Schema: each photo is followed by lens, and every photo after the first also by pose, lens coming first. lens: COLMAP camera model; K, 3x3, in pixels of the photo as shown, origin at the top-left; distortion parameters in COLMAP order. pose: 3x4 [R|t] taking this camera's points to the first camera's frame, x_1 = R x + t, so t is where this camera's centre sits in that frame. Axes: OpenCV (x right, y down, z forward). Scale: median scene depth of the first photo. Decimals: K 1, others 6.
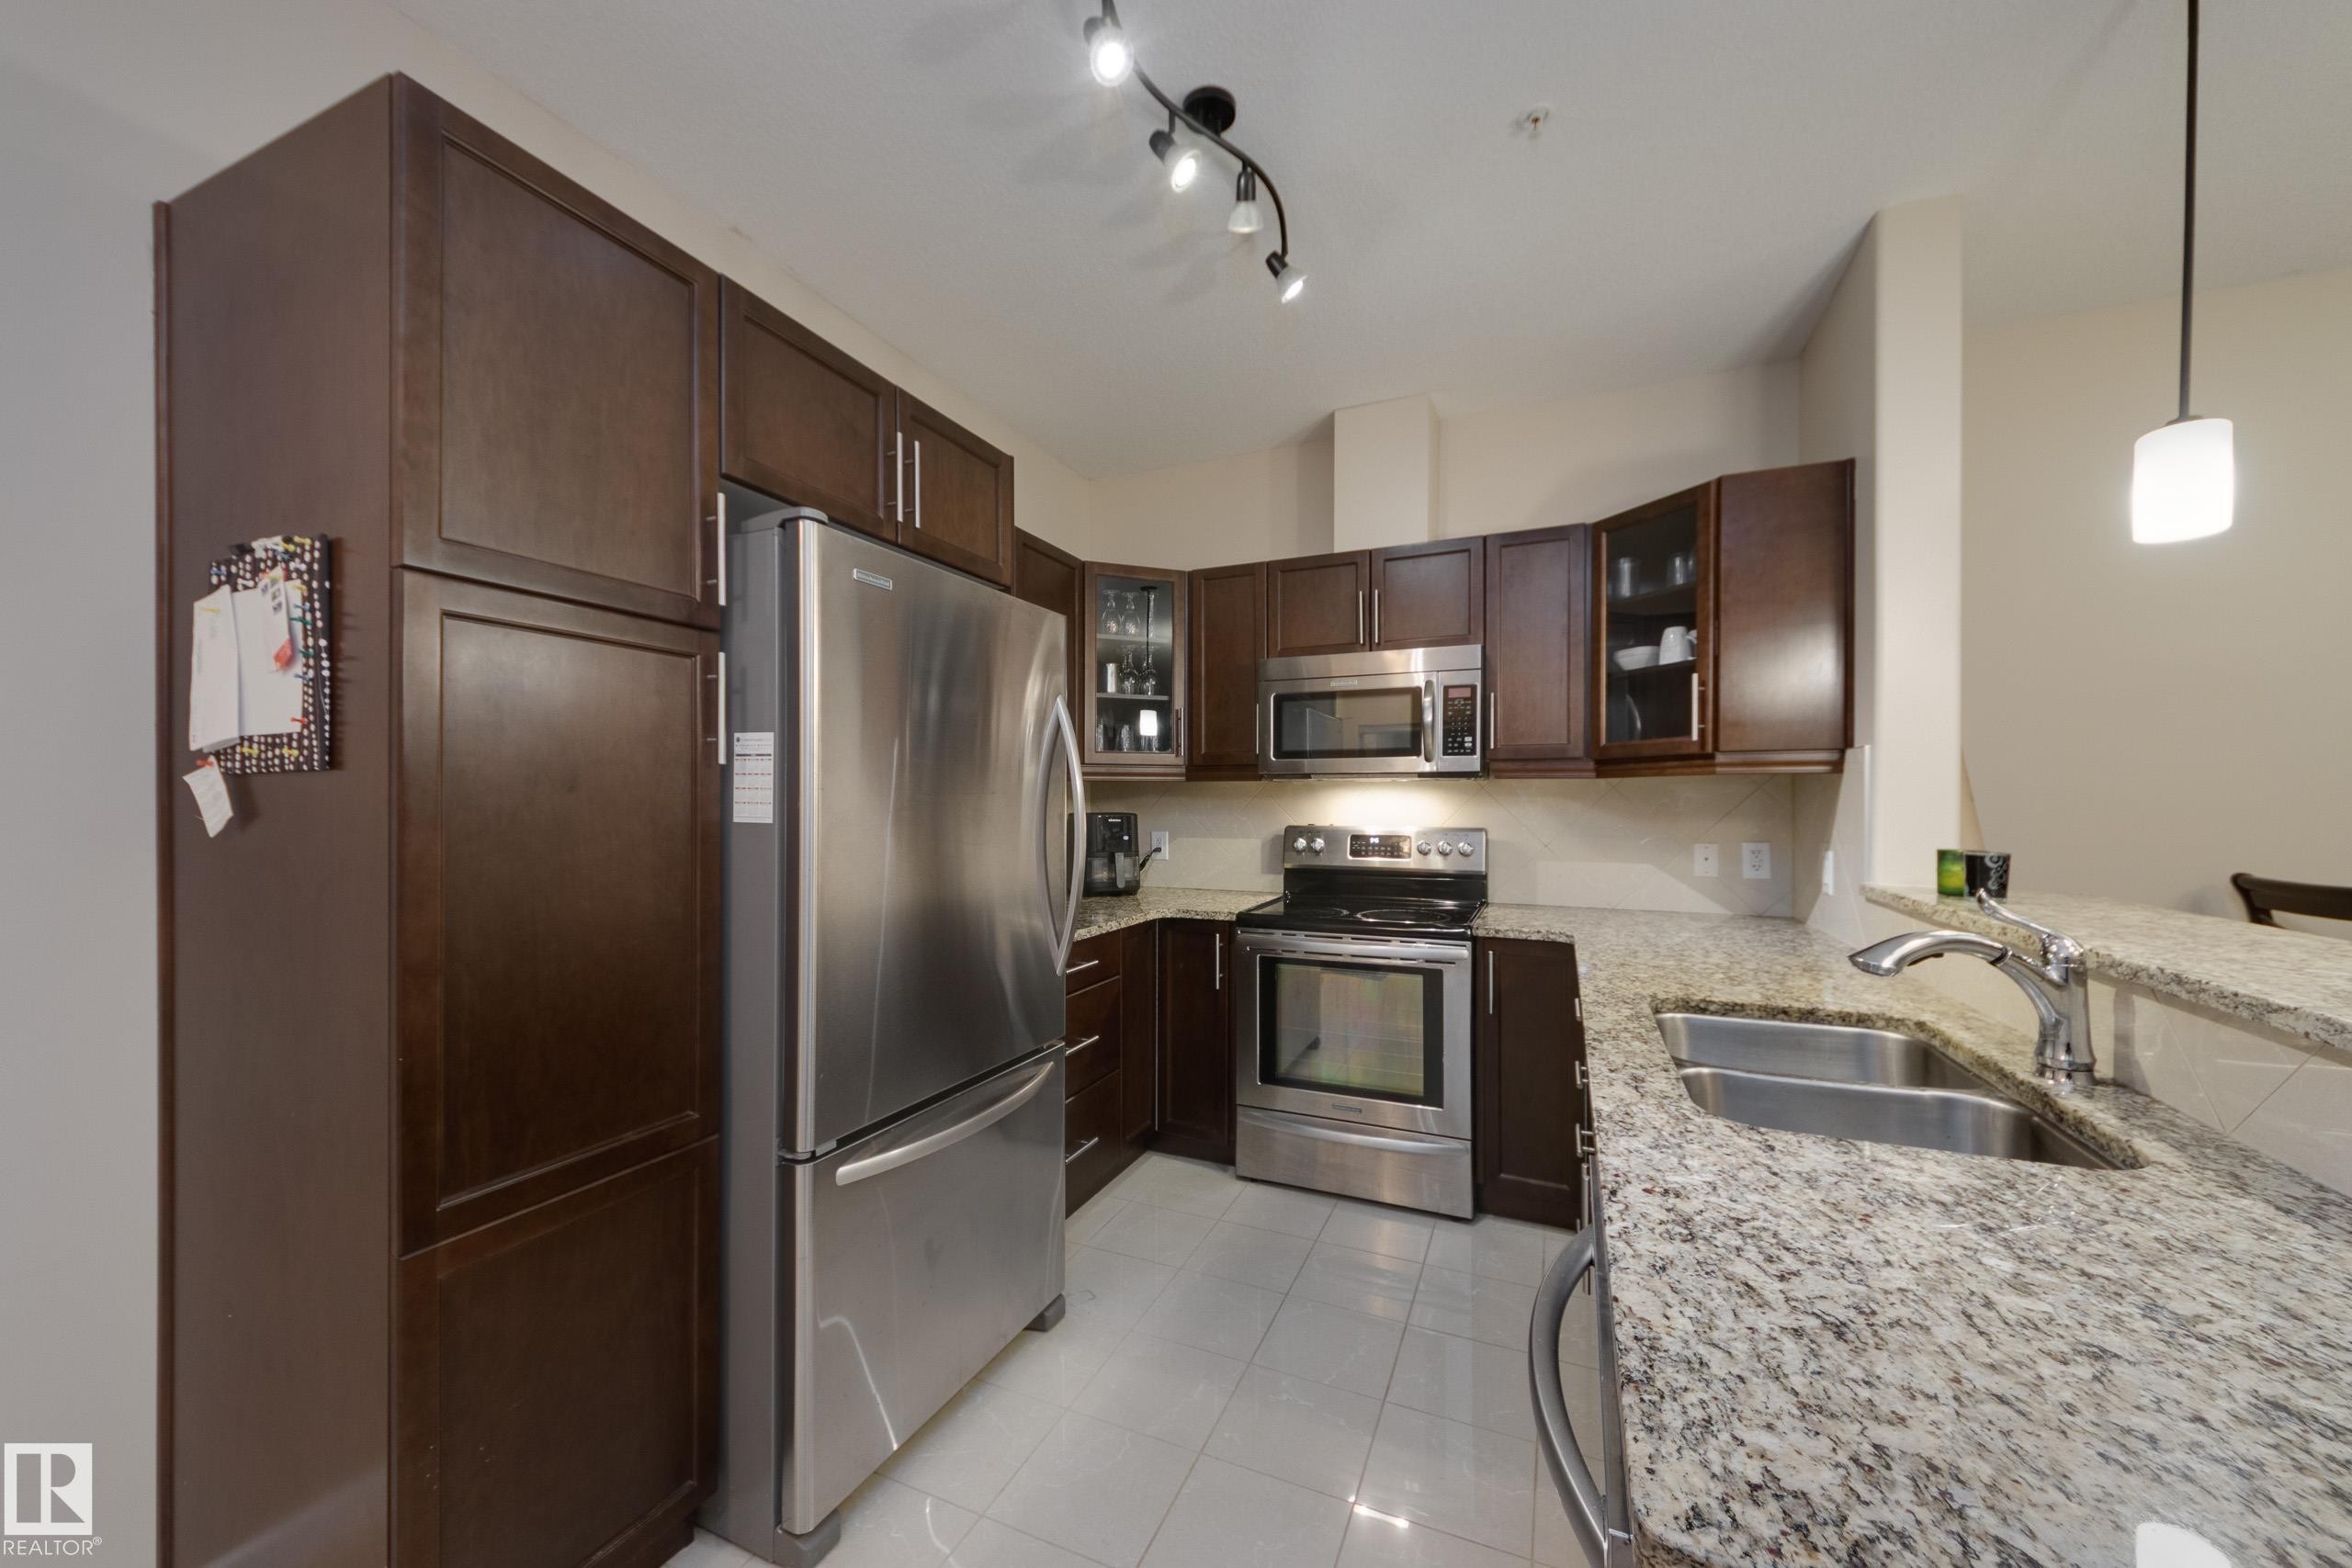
lens RADIAL K [[881.3, 0, 1163.3], [0, 881.3, 803.3], [0, 0, 1]] dist [0.009649, -0.000296]
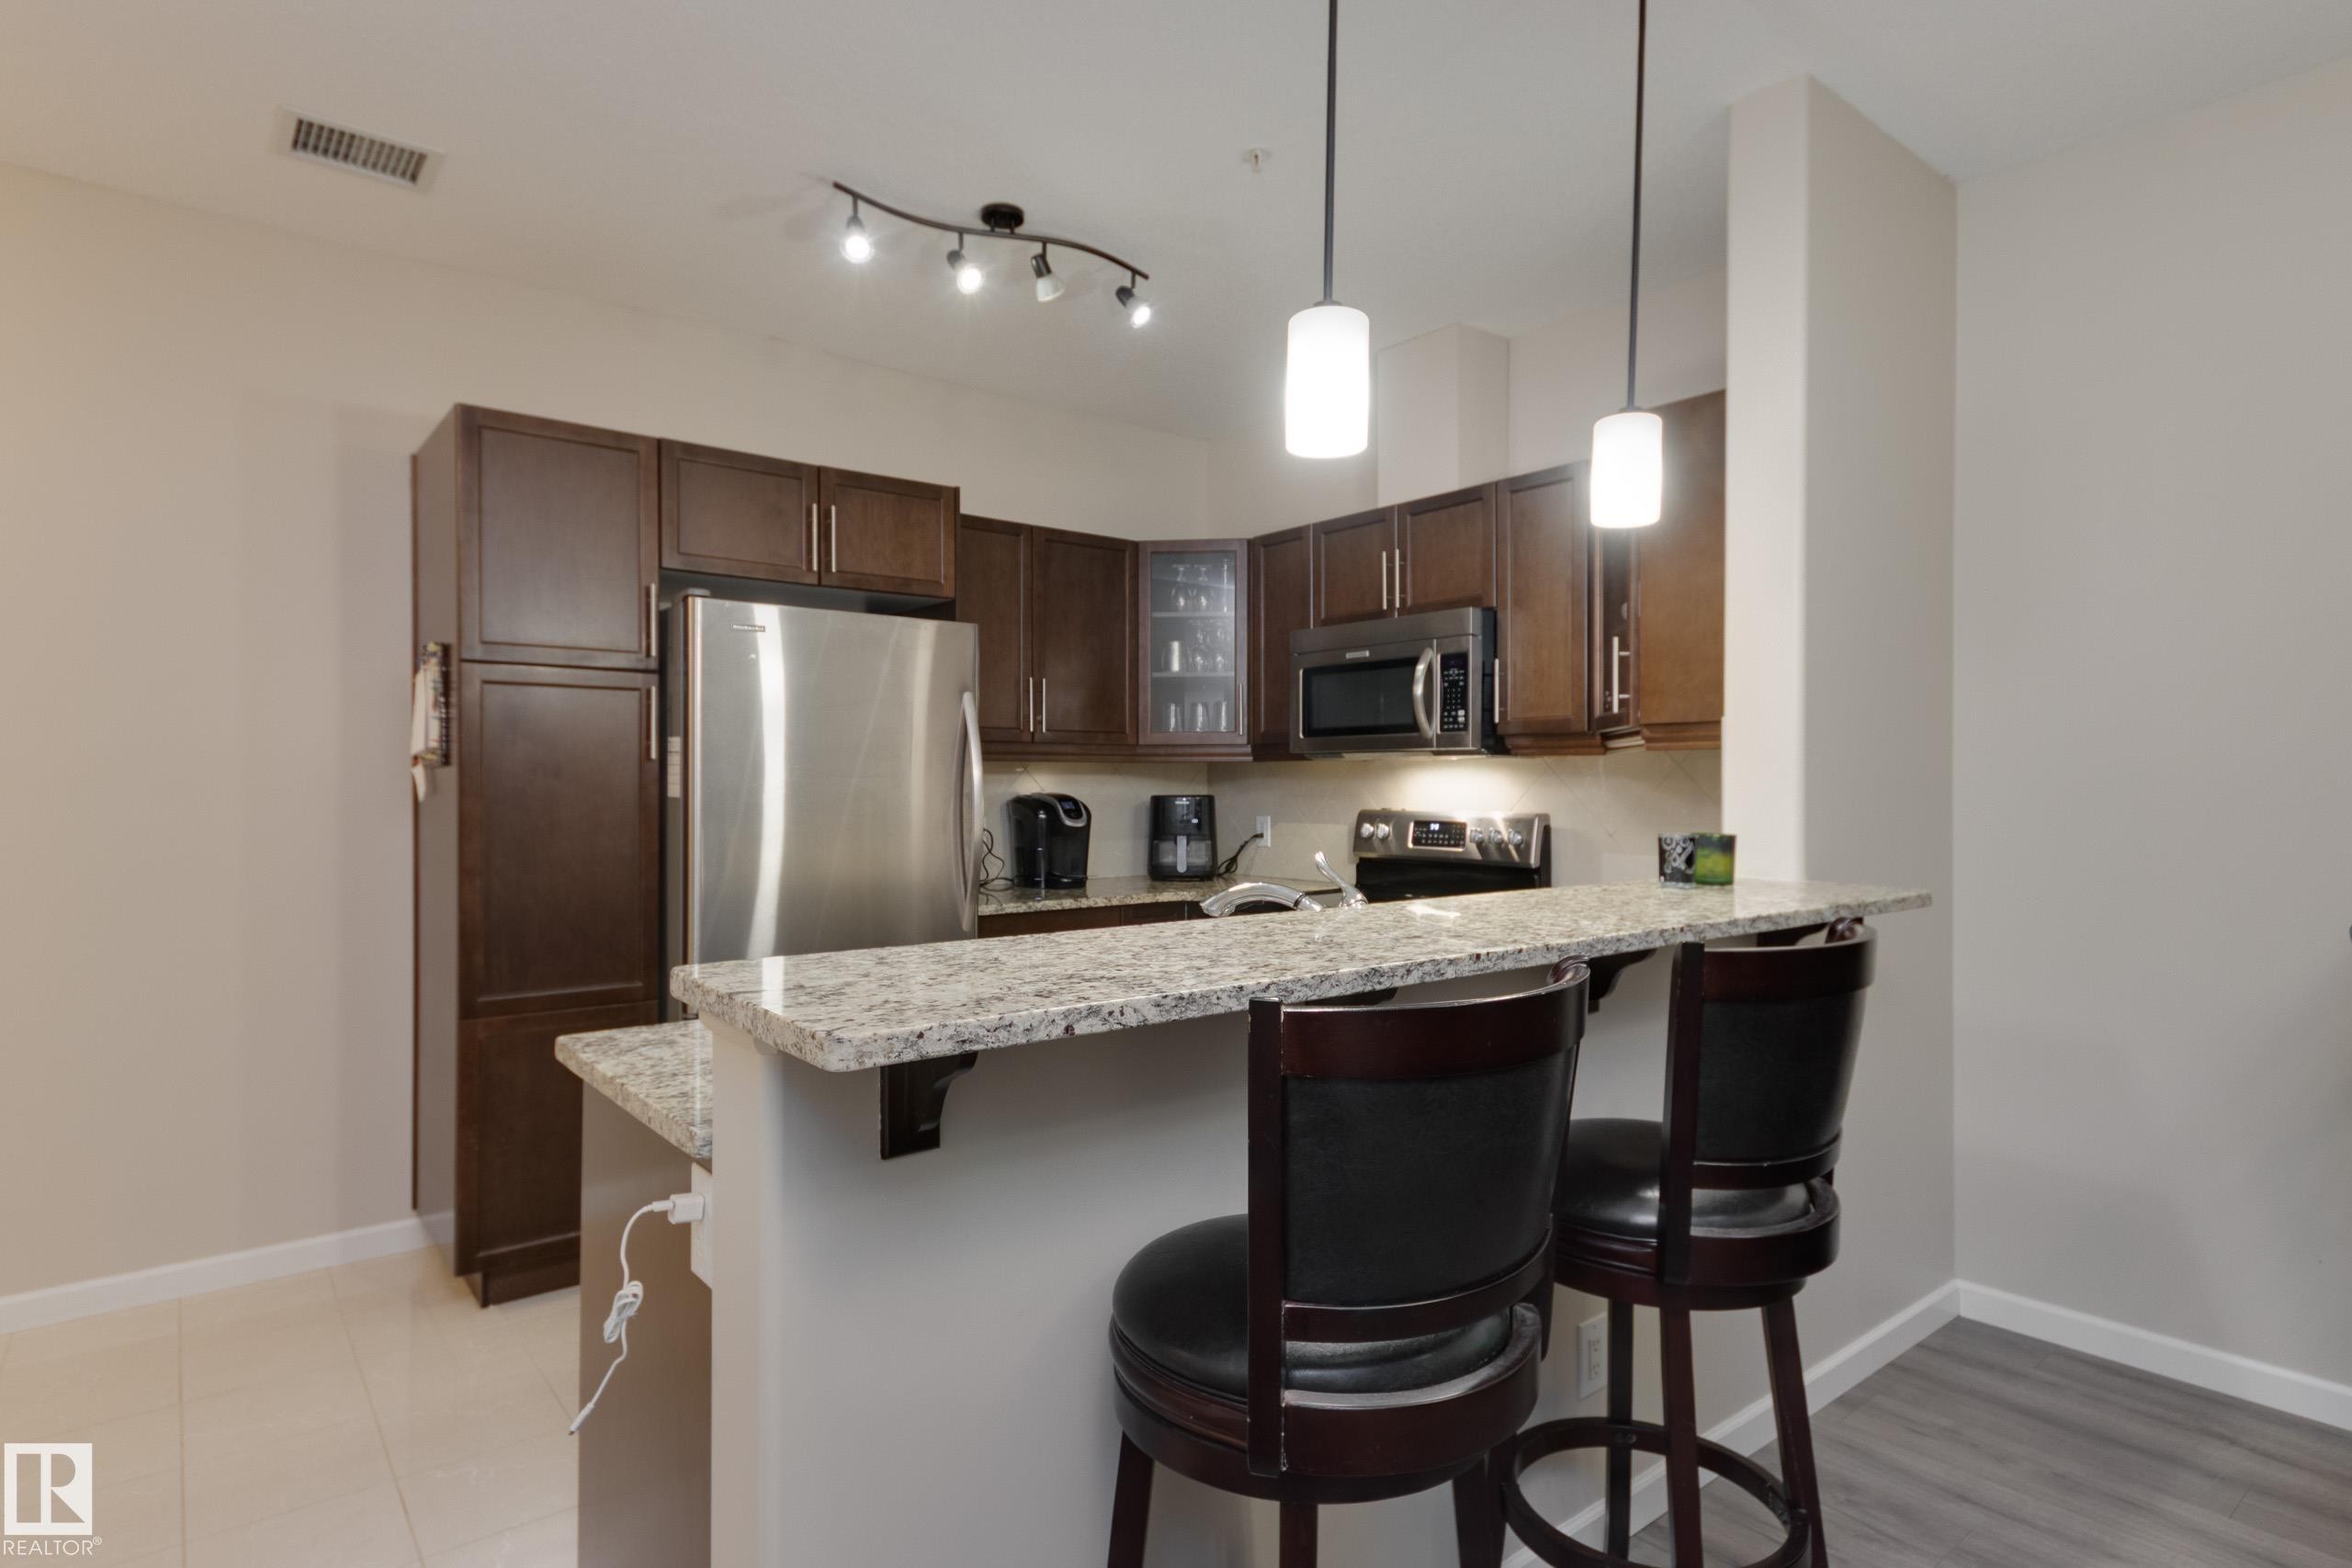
lens RADIAL K [[1275.2, 0, 1176.0], [0, 1275.2, 784.0], [0, 0, 1]] dist [0.036739, 0.000065]
pose [[0.888146, -0.000602, -0.459560, 0.694593], [-0.000623, 0.999997, -0.002514, 0.002803], [0.459560, 0.002519, 0.888143, -0.295919]]
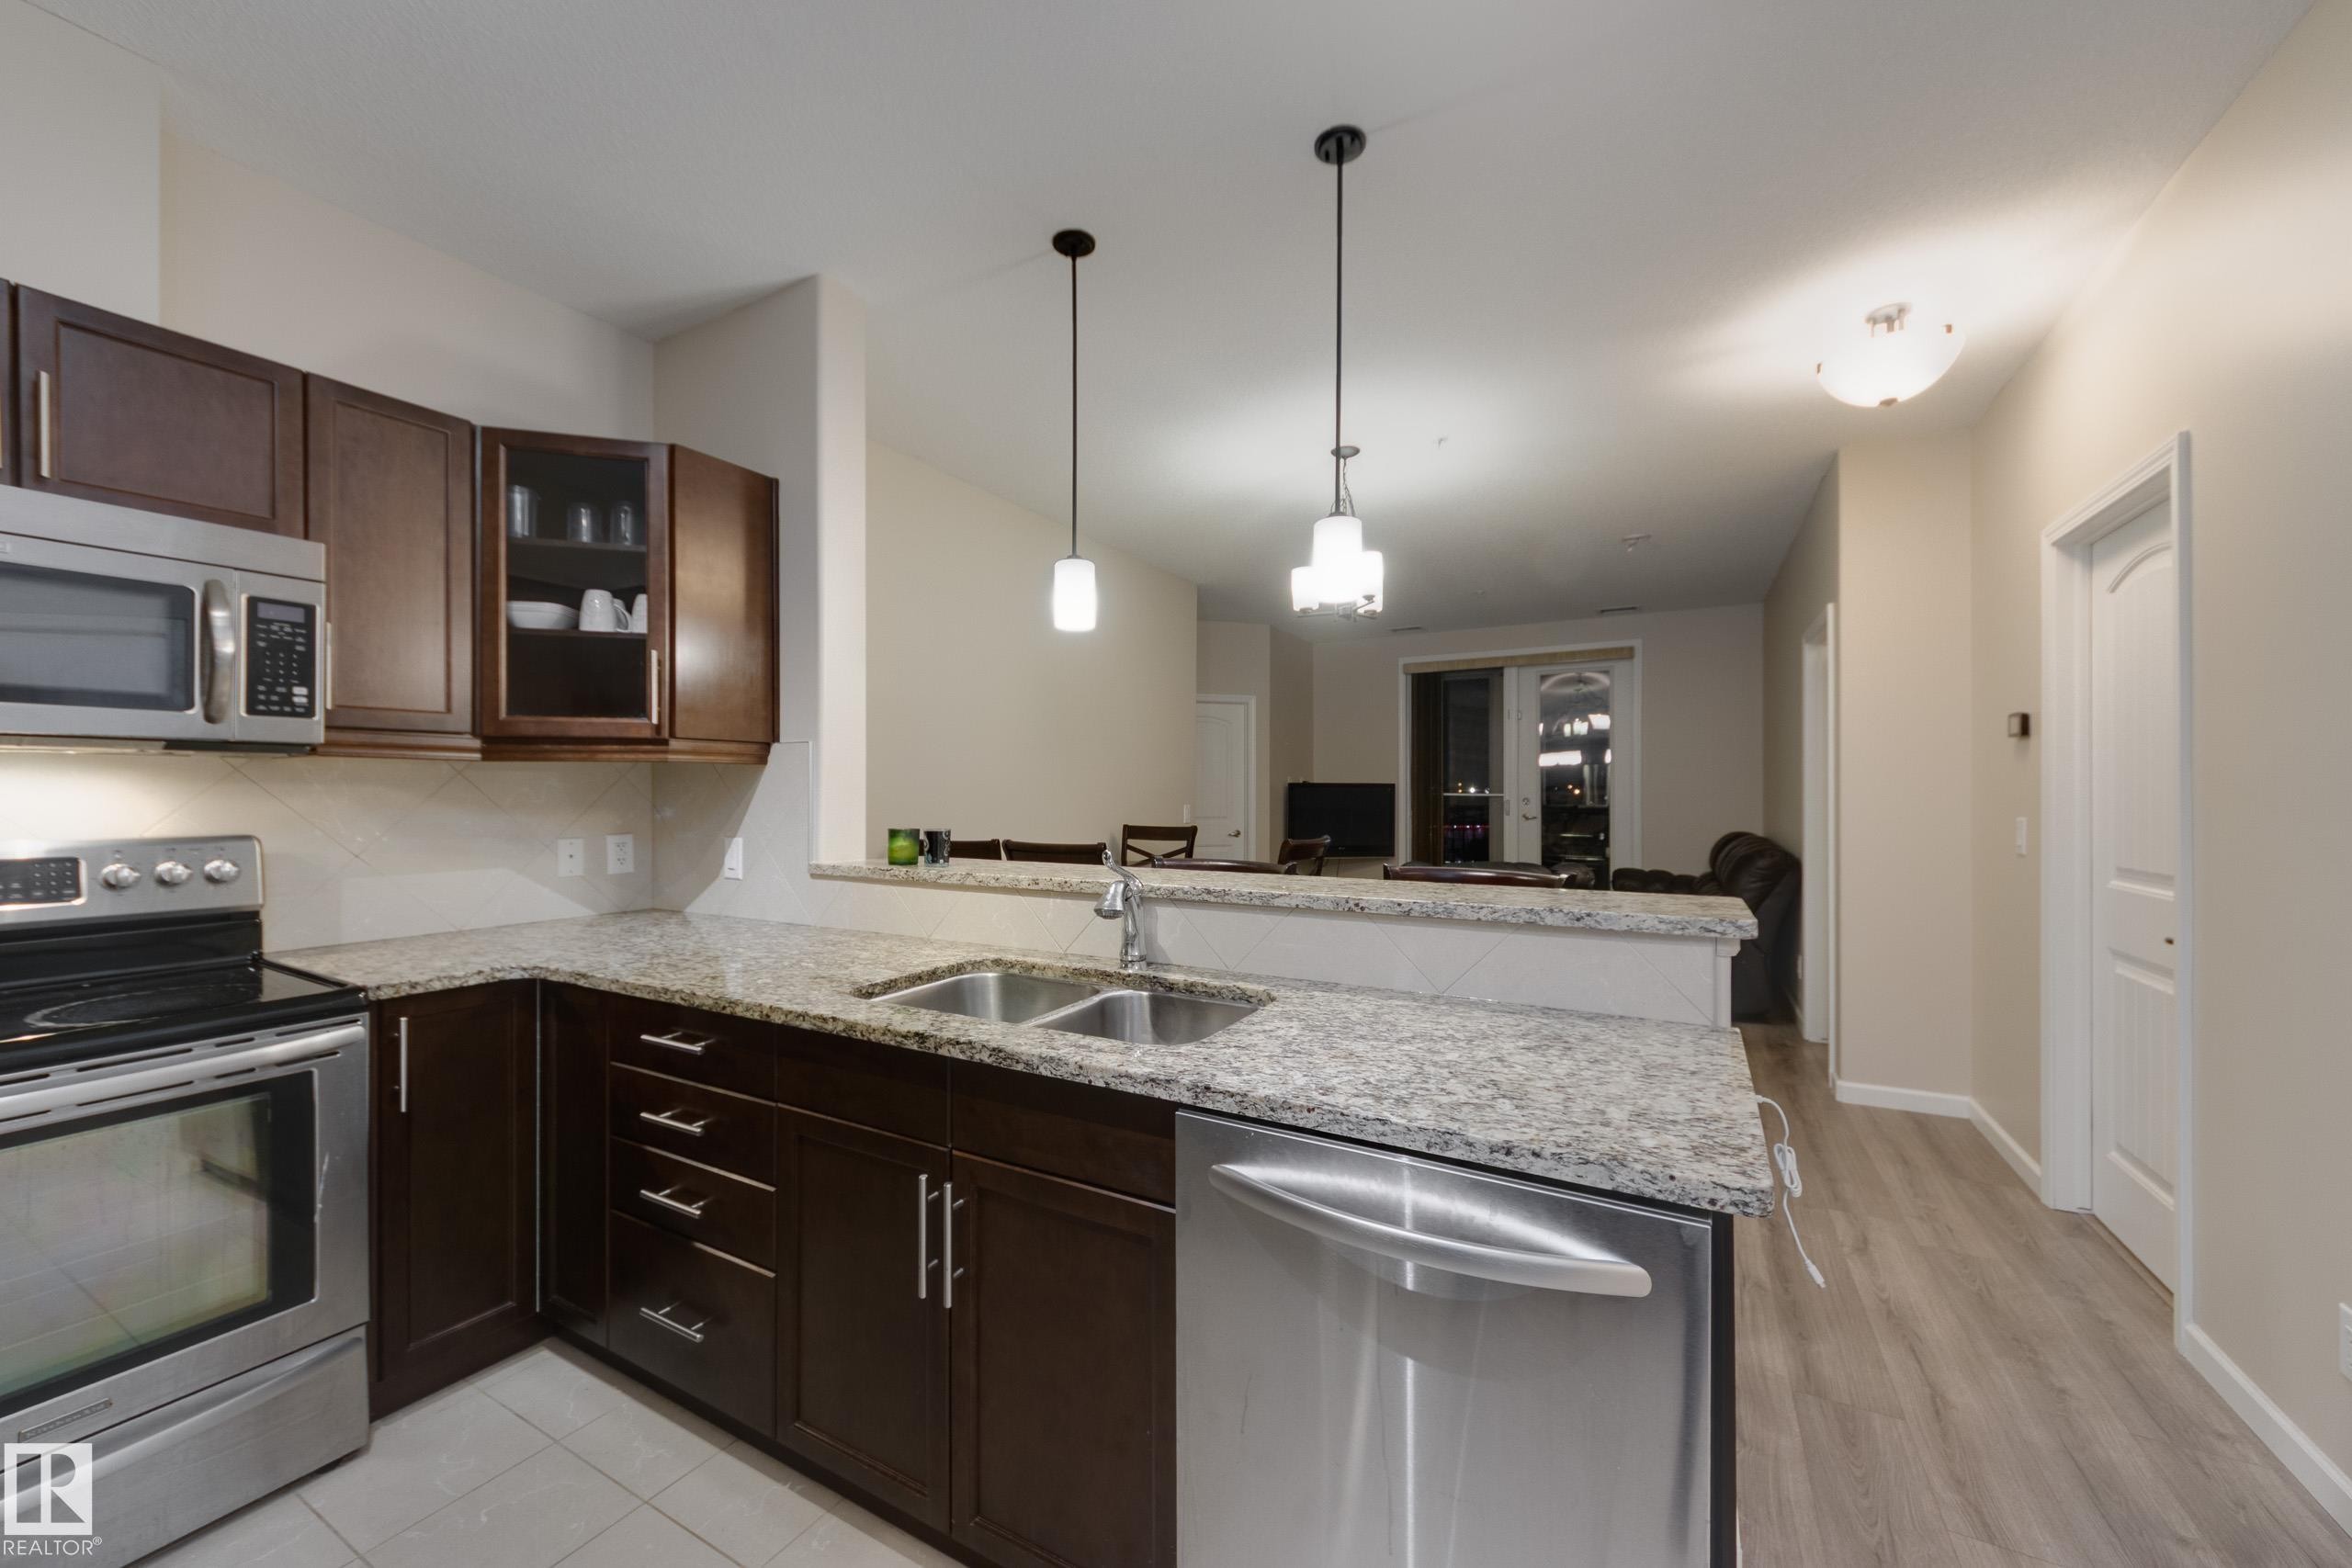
lens RADIAL K [[901.2, 0, 1162.3], [0, 901.2, 787.7], [0, 0, 1]] dist [0.018383, -0.000133]
pose [[0.102640, 0.002321, 0.994716, -0.235769], [0.004528, 0.999986, -0.002800, -0.000372], [-0.994708, 0.004791, 0.102628, 0.334796]]
